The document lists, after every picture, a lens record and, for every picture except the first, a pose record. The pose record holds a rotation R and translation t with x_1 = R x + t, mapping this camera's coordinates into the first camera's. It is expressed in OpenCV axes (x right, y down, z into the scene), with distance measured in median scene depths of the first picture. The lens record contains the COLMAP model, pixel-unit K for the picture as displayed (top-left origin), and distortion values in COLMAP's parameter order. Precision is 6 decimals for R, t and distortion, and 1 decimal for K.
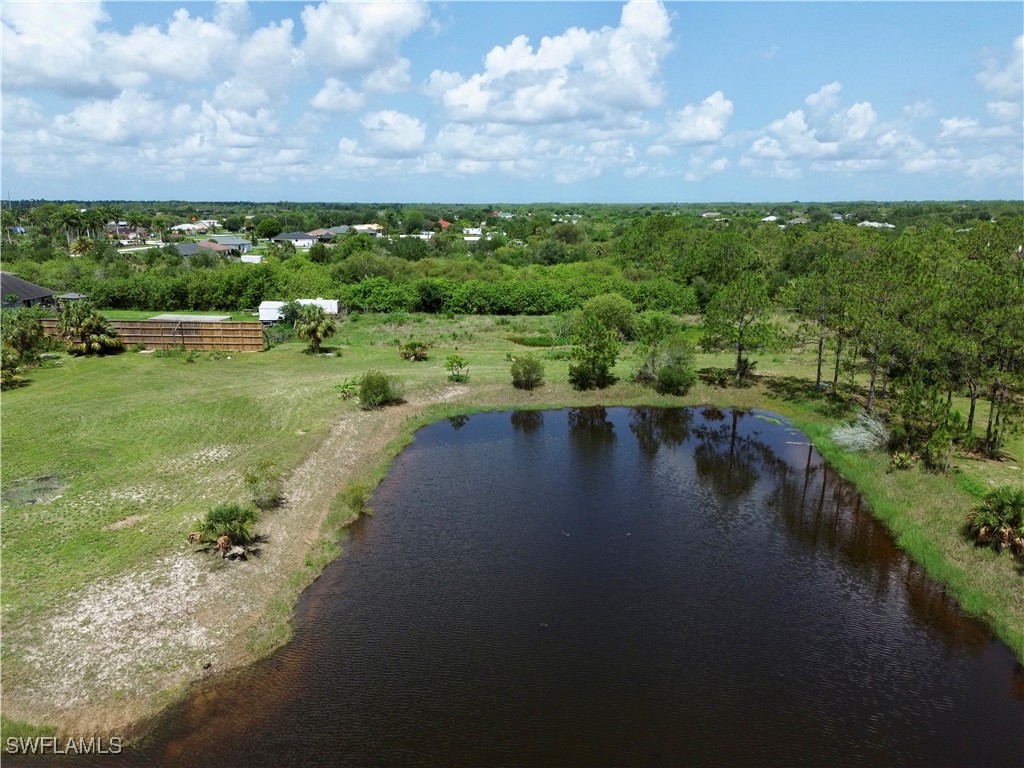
lens RADIAL K [[721.1, 0, 512.0], [0, 721.1, 384.0], [0, 0, 1]] dist [0.061557, -0.056626]
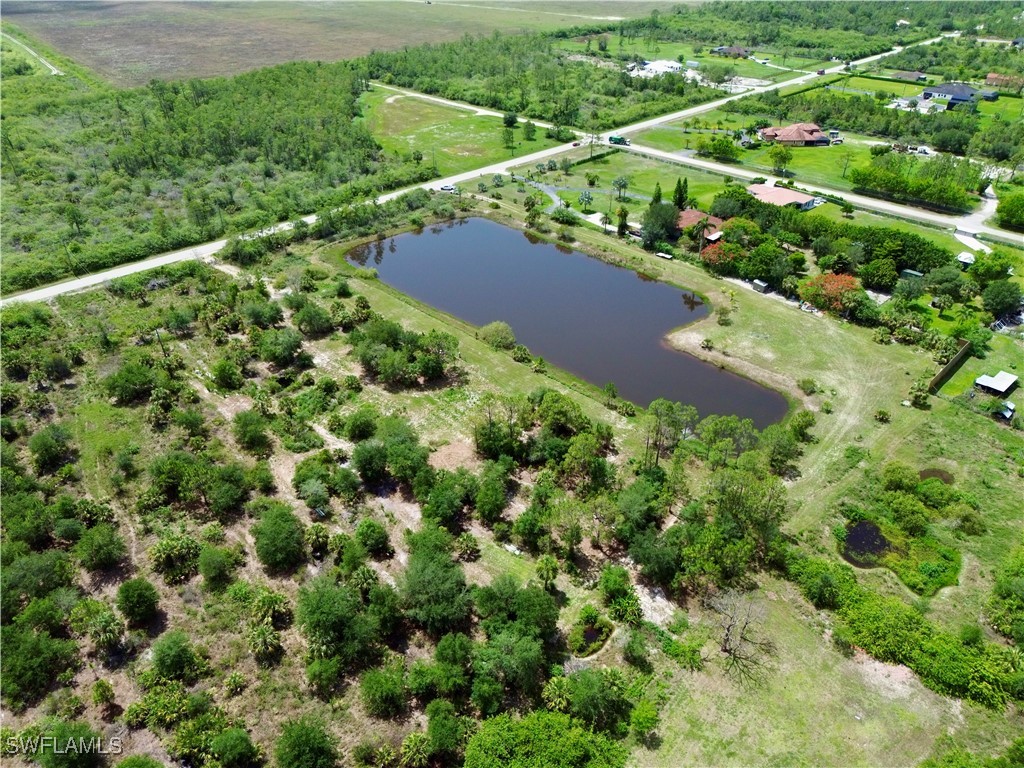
lens RADIAL K [[721.1, 0, 512.0], [0, 721.1, 384.0], [0, 0, 1]] dist [0.061557, -0.056626]
pose [[-0.664344, 0.409475, -0.625282, 2.112671], [-0.178608, 0.725369, 0.664785, -1.508230], [0.725773, 0.553326, -0.408759, 1.205451]]
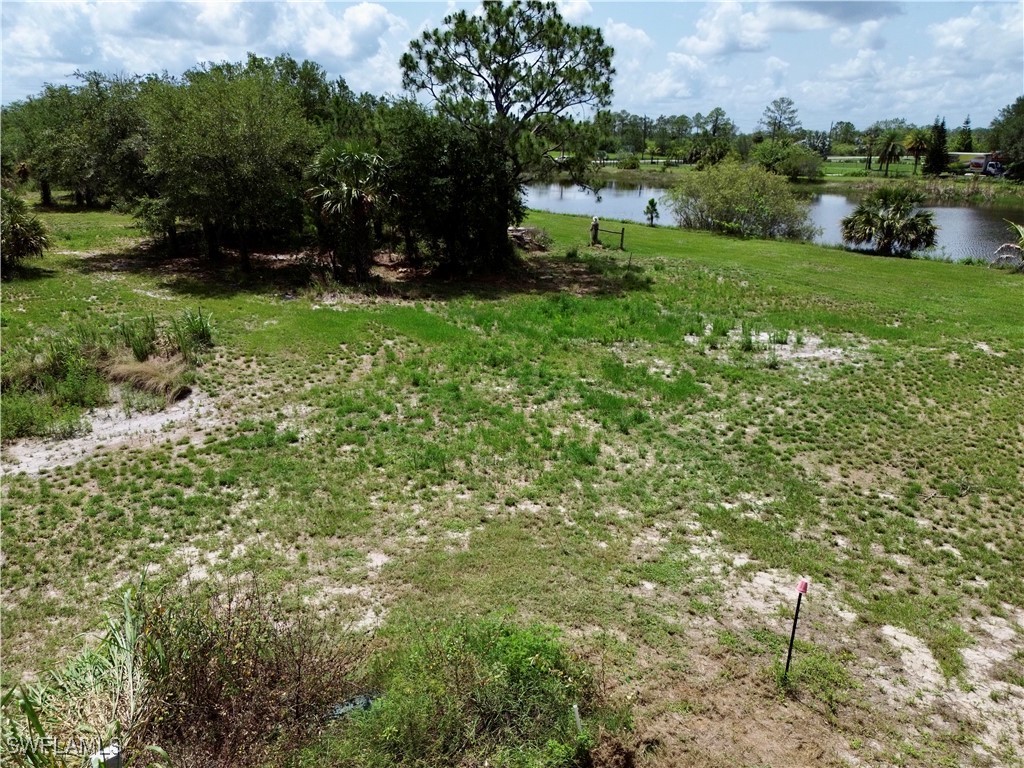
lens RADIAL K [[721.1, 0, 512.0], [0, 721.1, 384.0], [0, 0, 1]] dist [0.061557, -0.056626]
pose [[-0.741878, 0.205905, -0.638138, 0.960353], [-0.176355, 0.858264, 0.481956, 0.088648], [0.646928, 0.470091, -0.600415, 0.265926]]
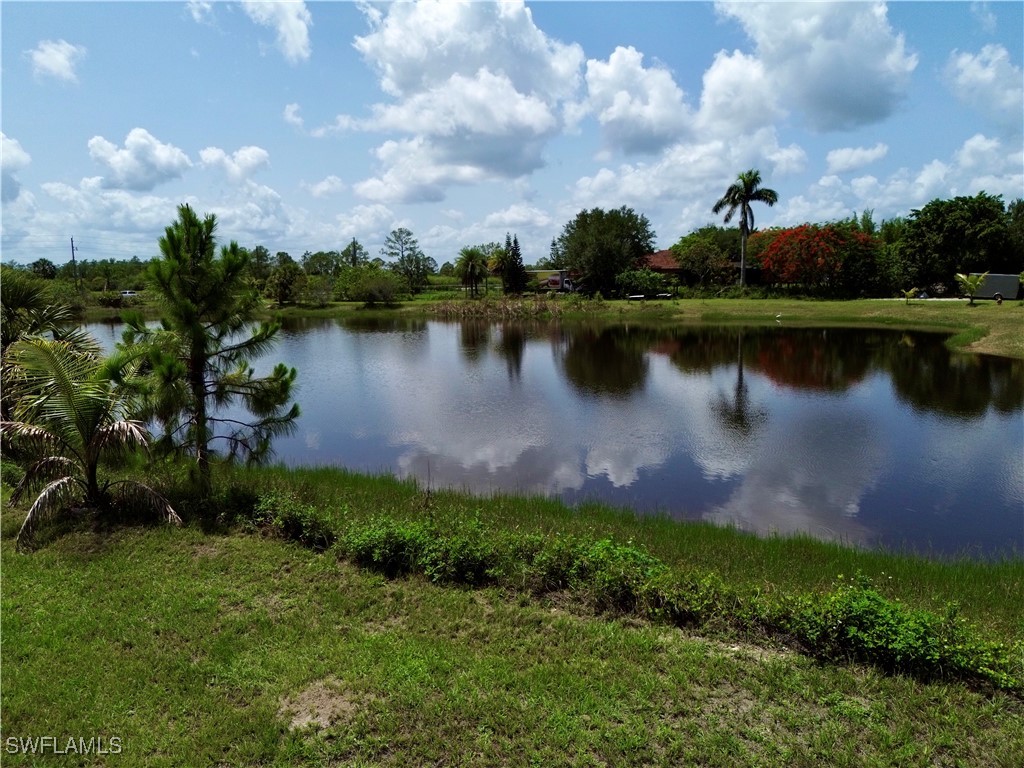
lens RADIAL K [[734.2, 0, 498.2], [0, 734.2, 382.3], [0, 0, 1]] dist [0.046479, -0.063430]
pose [[-0.440250, 0.133277, -0.887928, 0.499268], [-0.201135, 0.949151, 0.242193, 0.123590], [0.875057, 0.285220, -0.391057, 0.281469]]
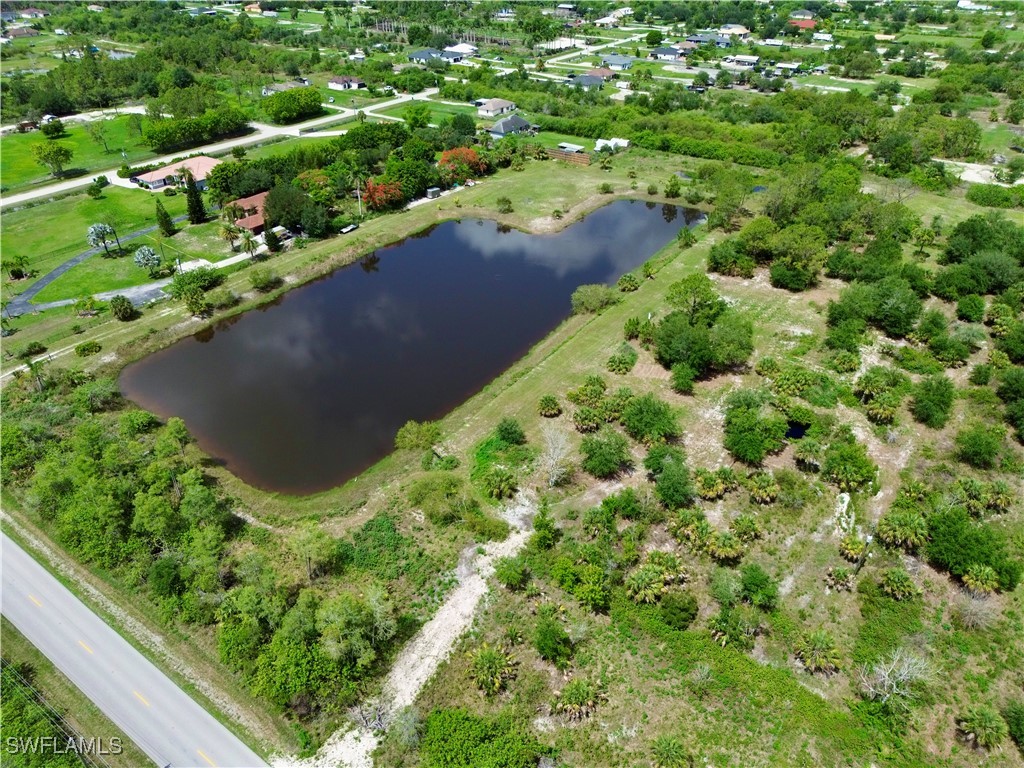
lens RADIAL K [[722.2, 0, 512.0], [0, 722.2, 384.0], [0, 0, 1]] dist [0.059664, -0.053396]
pose [[0.850376, 0.287758, -0.440518, 1.196507], [-0.126689, 0.924552, 0.359380, -0.307541], [0.510696, -0.249799, 0.822673, -2.284796]]
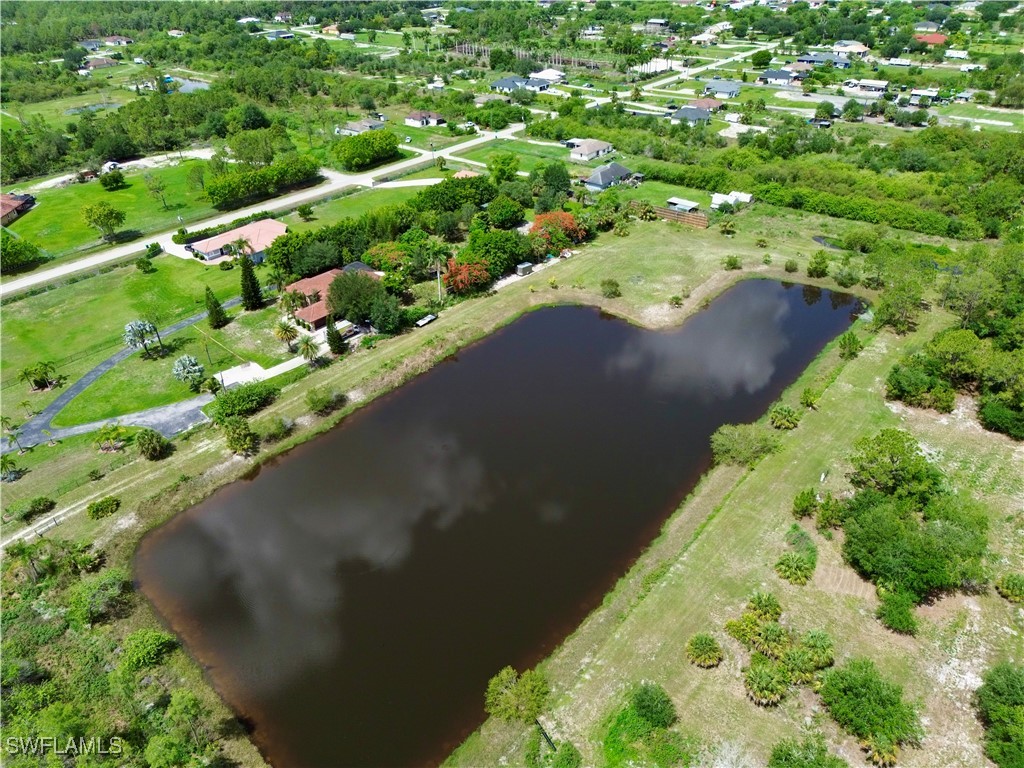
lens RADIAL K [[722.2, 0, 512.0], [0, 722.2, 384.0], [0, 0, 1]] dist [0.059664, -0.053396]
pose [[0.800429, 0.307013, -0.514837, 0.723747], [-0.119228, 0.923262, 0.365202, -0.480273], [0.587451, -0.230936, 0.775610, -1.828438]]
